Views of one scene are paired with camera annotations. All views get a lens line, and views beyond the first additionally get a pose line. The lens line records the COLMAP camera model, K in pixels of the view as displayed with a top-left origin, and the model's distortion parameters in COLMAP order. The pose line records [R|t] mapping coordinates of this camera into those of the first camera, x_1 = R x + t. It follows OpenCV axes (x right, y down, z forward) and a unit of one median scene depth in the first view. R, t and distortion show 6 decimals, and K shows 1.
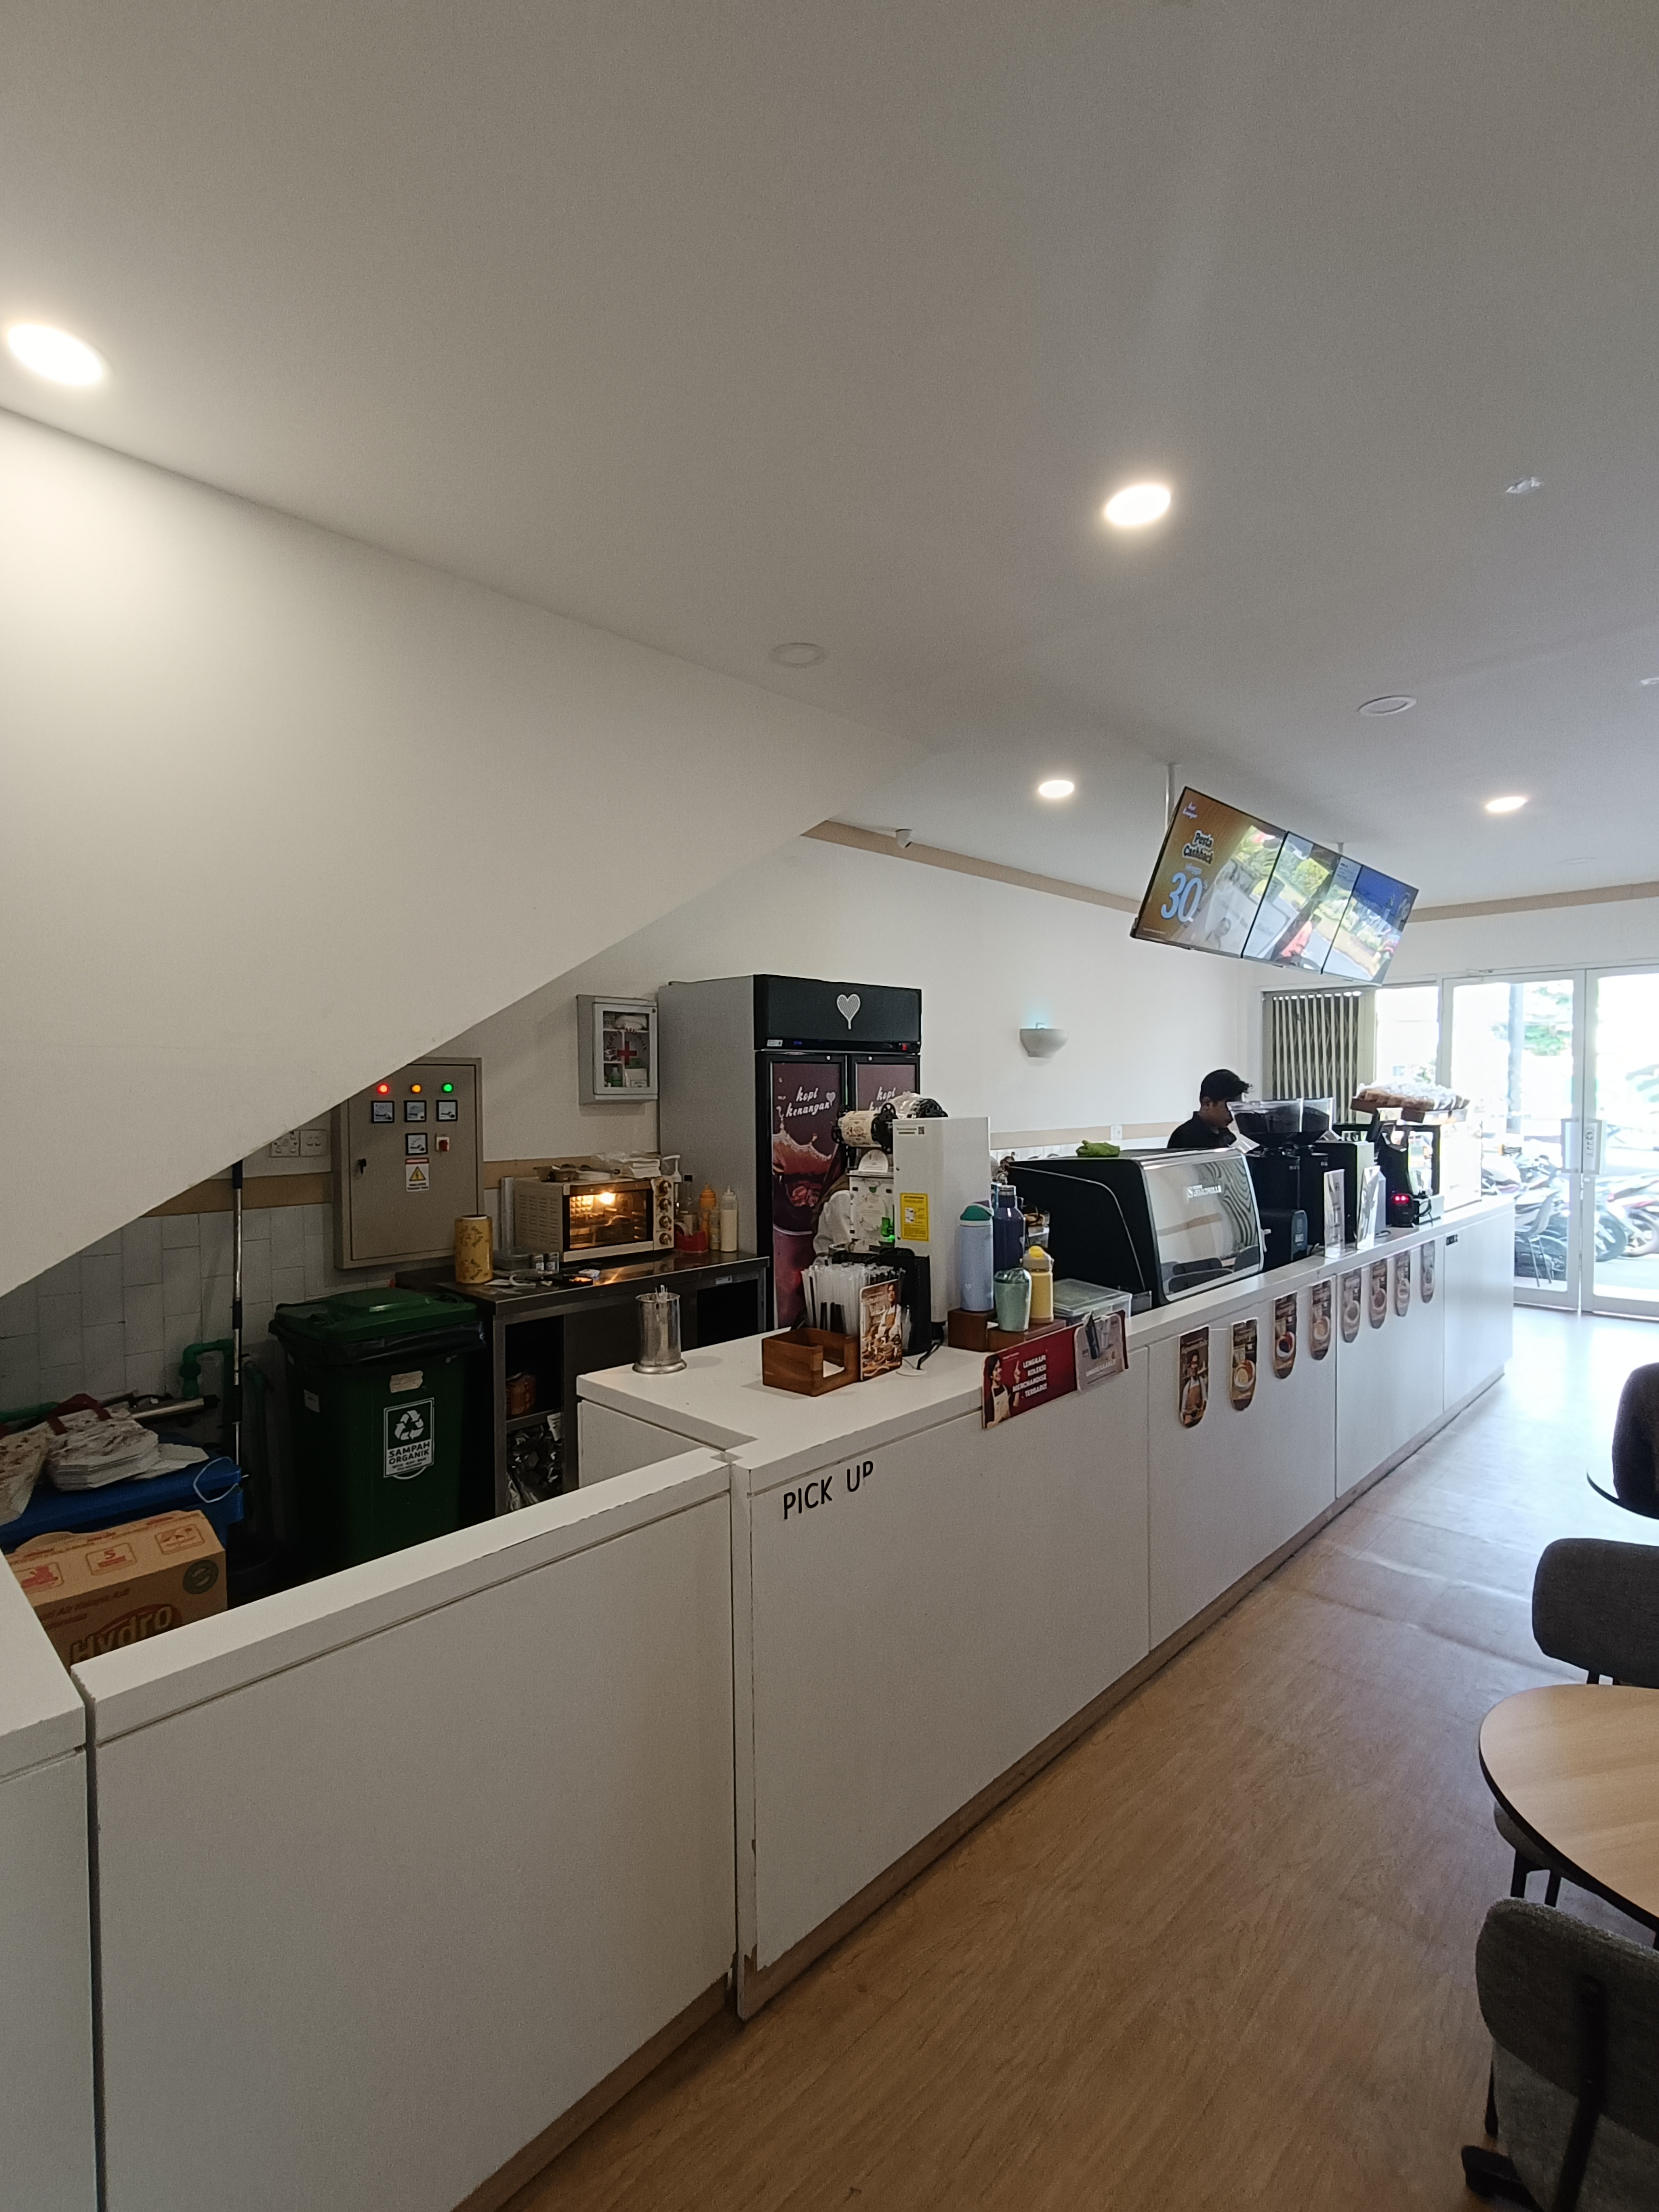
lens RADIAL K [[1030.6, 0, 822.9], [0, 1030.6, 1109.8], [0, 0, 1]] dist [0.004456, 0.000768]
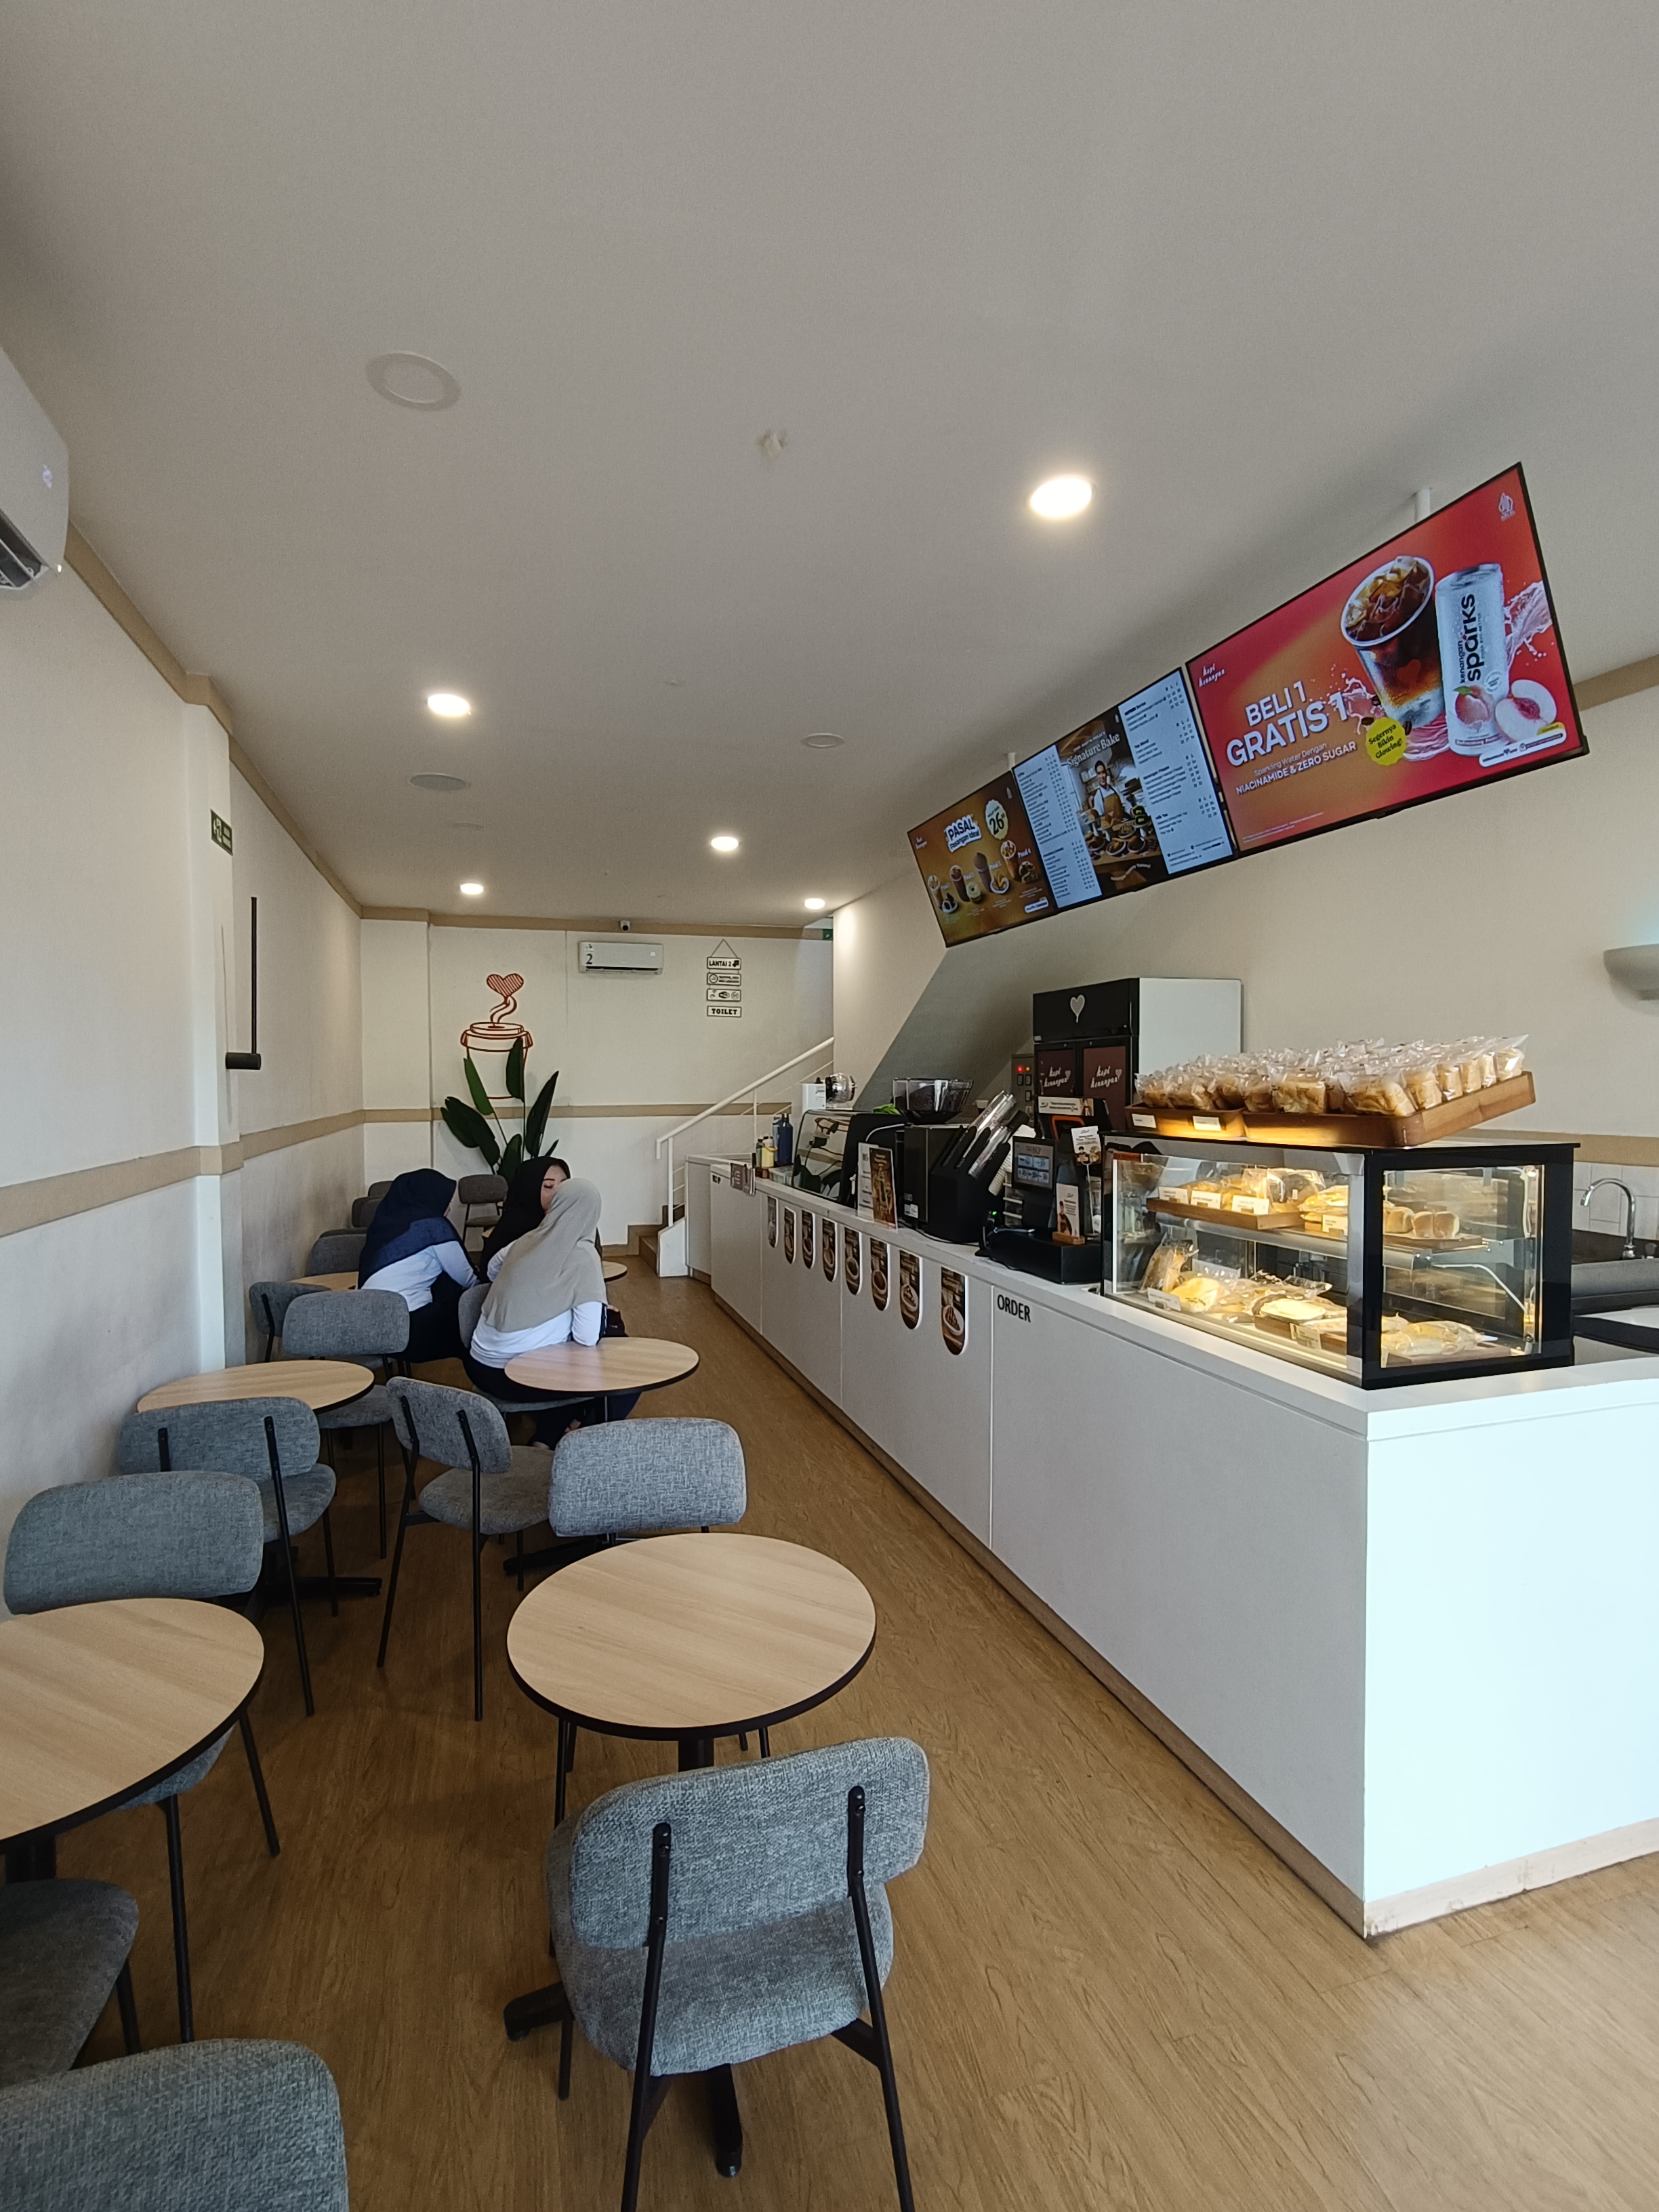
lens RADIAL K [[1030.6, 0, 822.9], [0, 1030.6, 1109.8], [0, 0, 1]] dist [0.004456, 0.000768]
pose [[-0.463655, 0.041743, -0.885032, 1.325182], [0.000285, 0.998897, 0.046964, -0.028083], [0.886016, 0.021523, -0.463156, 1.301589]]
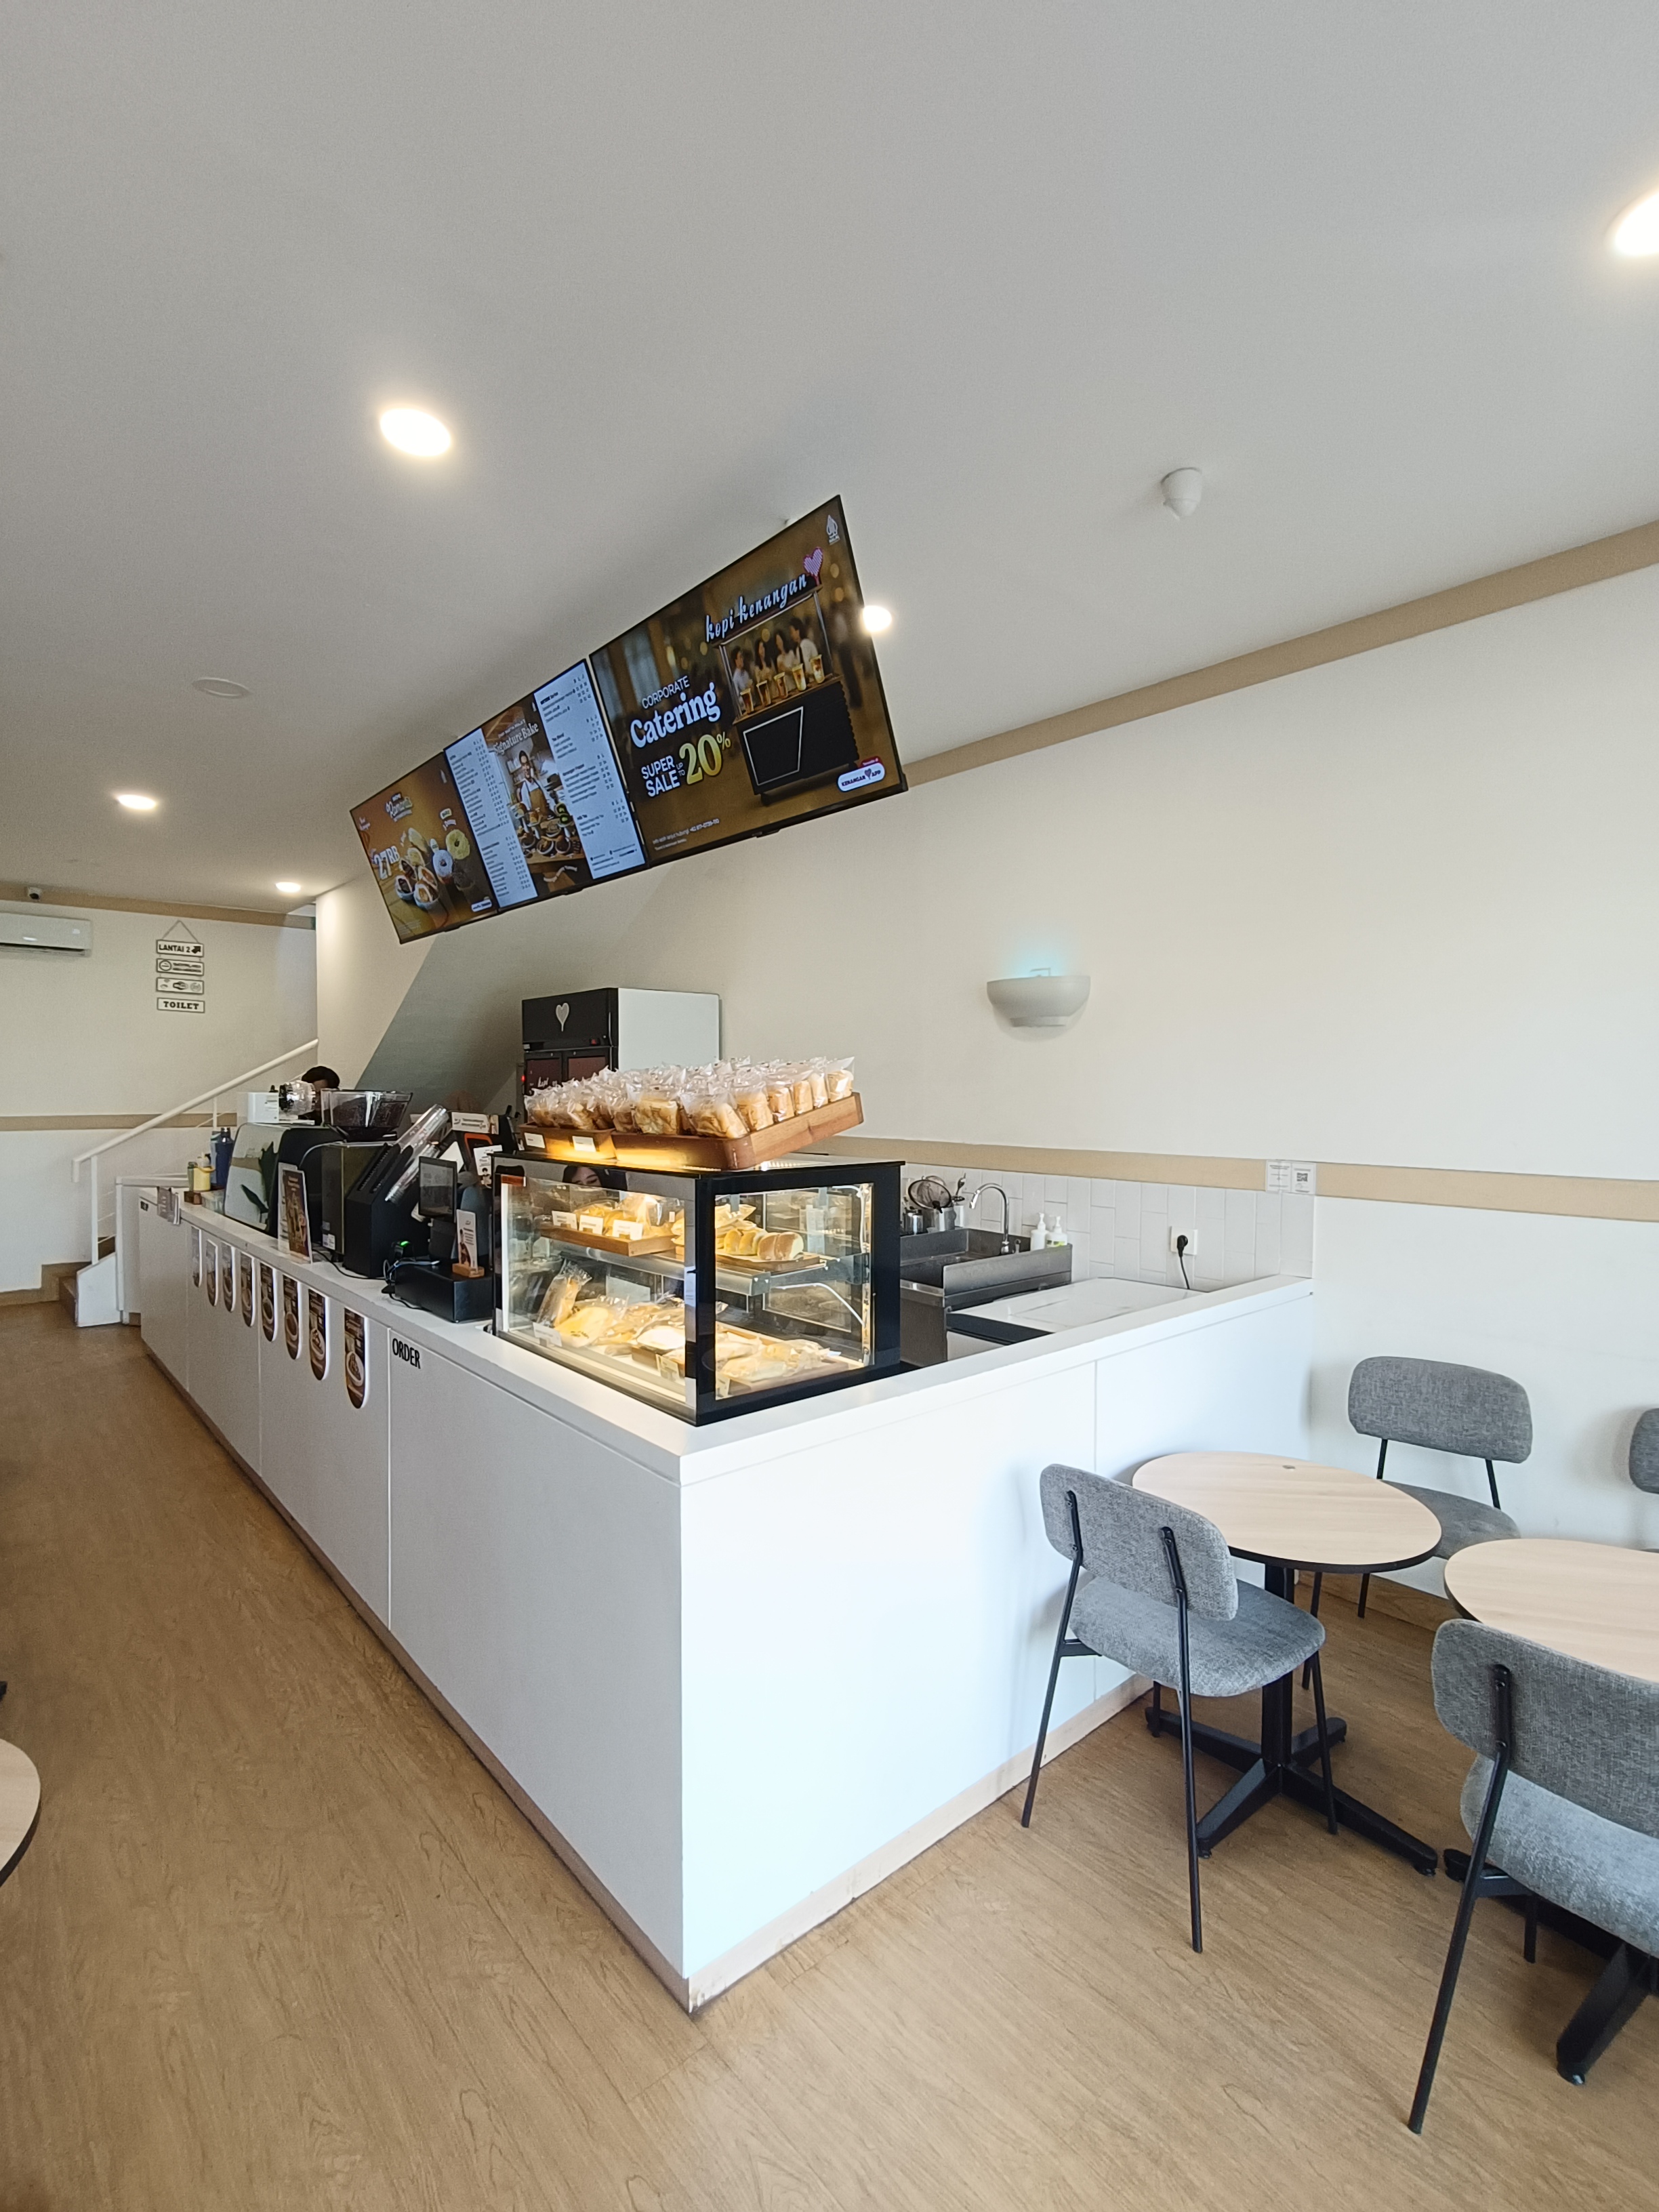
lens RADIAL K [[1014.9, 0, 829.5], [0, 1014.9, 1106.0], [0, 0, 1]] dist [0.010573, -0.001453]
pose [[-0.069596, 0.032976, -0.997030, 1.231158], [-0.015446, 0.999298, 0.034130, -0.033329], [0.997456, 0.017775, -0.069038, 1.391278]]
